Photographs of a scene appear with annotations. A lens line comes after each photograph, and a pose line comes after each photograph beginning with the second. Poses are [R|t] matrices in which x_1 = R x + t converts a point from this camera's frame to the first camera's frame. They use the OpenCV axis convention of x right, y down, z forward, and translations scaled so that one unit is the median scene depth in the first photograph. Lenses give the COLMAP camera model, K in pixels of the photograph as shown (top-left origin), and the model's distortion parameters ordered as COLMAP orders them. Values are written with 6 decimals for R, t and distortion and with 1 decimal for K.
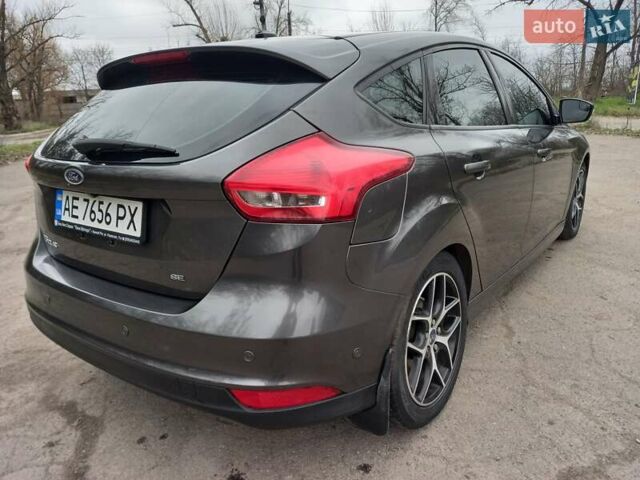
lens RADIAL K [[451.7, 0, 326.1], [0, 451.7, 241.3], [0, 0, 1]] dist [0.040929, -0.022526]
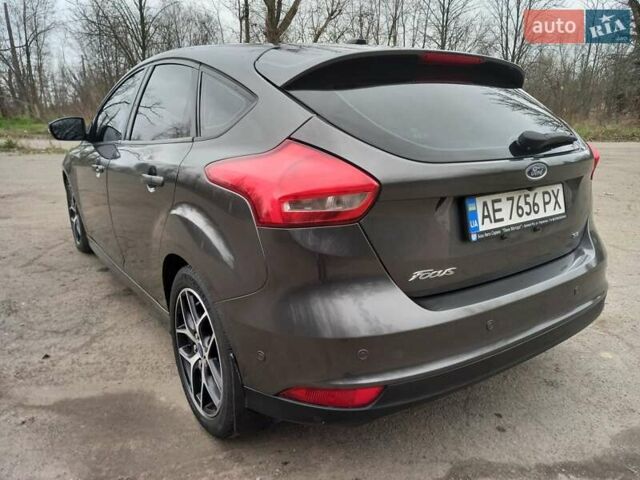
lens RADIAL K [[451.7, 0, 331.6], [0, 451.7, 238.2], [0, 0, 1]] dist [0.040929, -0.022526]
pose [[0.335262, -0.210171, 0.918383, -1.625850], [0.258392, 0.957933, 0.124894, -0.238082], [-0.905998, 0.195431, 0.375465, 1.032481]]
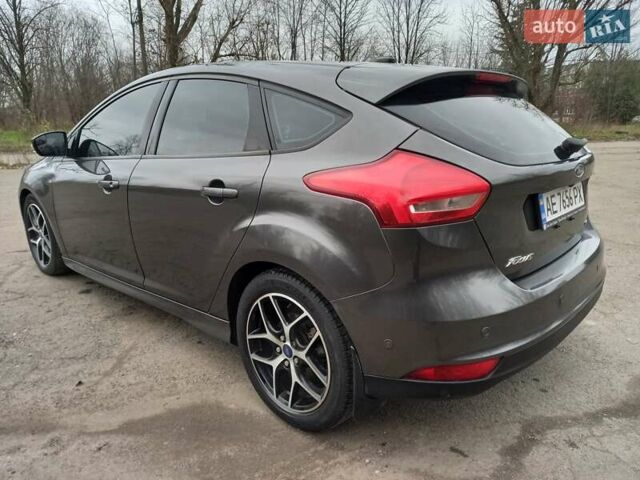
lens RADIAL K [[451.7, 0, 325.5], [0, 451.7, 236.9], [0, 0, 1]] dist [0.040929, -0.022526]
pose [[0.131098, -0.207773, 0.969352, -1.840356], [0.290903, 0.942810, 0.162741, -0.366841], [-0.947728, 0.260652, 0.184042, 1.434635]]
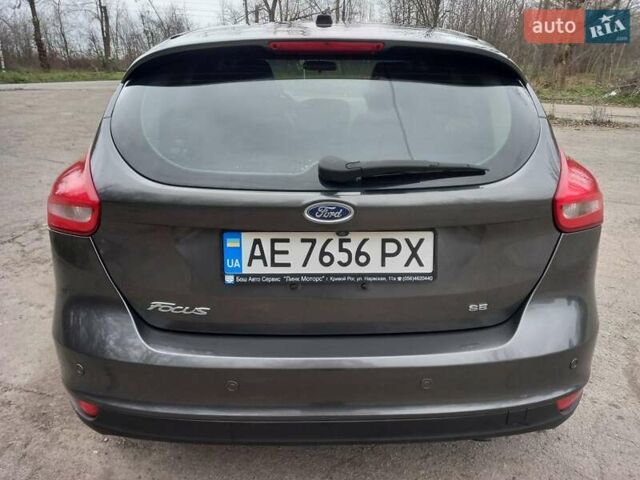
lens RADIAL K [[451.7, 0, 346.2], [0, 451.7, 239.4], [0, 0, 1]] dist [0.040929, -0.022526]
pose [[0.802036, -0.168962, 0.572879, -0.932268], [0.136591, 0.985621, 0.099465, -0.162434], [-0.581447, -0.001524, 0.813583, 0.371733]]
